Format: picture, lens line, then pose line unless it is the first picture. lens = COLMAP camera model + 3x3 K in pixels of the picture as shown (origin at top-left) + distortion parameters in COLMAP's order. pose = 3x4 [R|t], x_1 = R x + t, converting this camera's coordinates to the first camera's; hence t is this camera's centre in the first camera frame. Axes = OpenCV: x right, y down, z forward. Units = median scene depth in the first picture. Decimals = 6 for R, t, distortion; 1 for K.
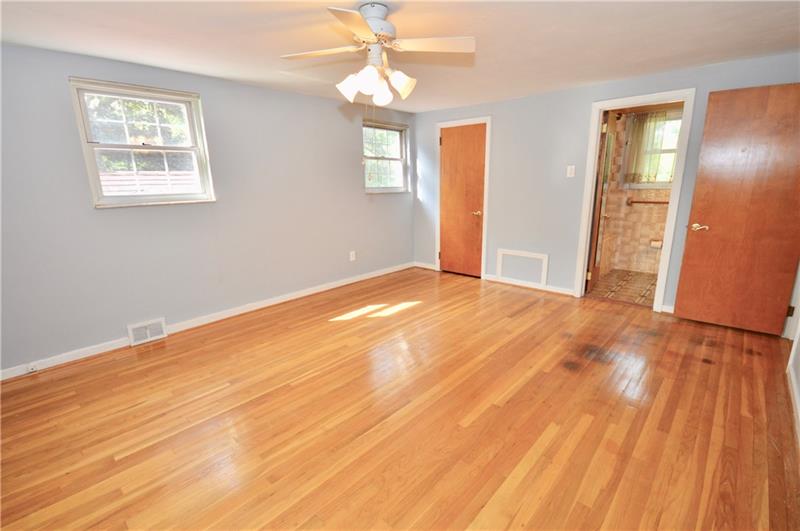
lens RADIAL K [[360.2, 0, 398.8], [0, 360.2, 266.9], [0, 0, 1]] dist [0.002038, -0.000947]
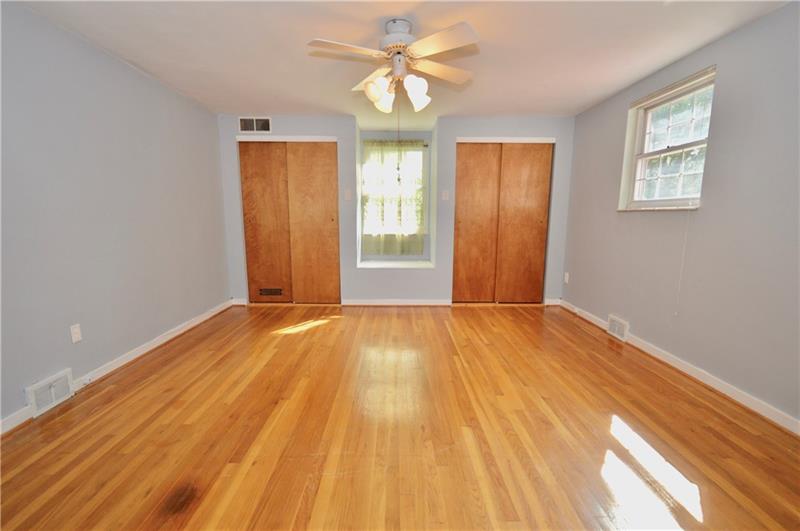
lens RADIAL K [[360.2, 0, 397.9], [0, 360.2, 267.6], [0, 0, 1]] dist [0.002038, -0.000947]
pose [[-0.725600, 0.114519, -0.678520, 0.495808], [-0.153163, 0.934439, 0.321503, -0.240510], [0.670854, 0.337207, -0.660489, 1.270191]]
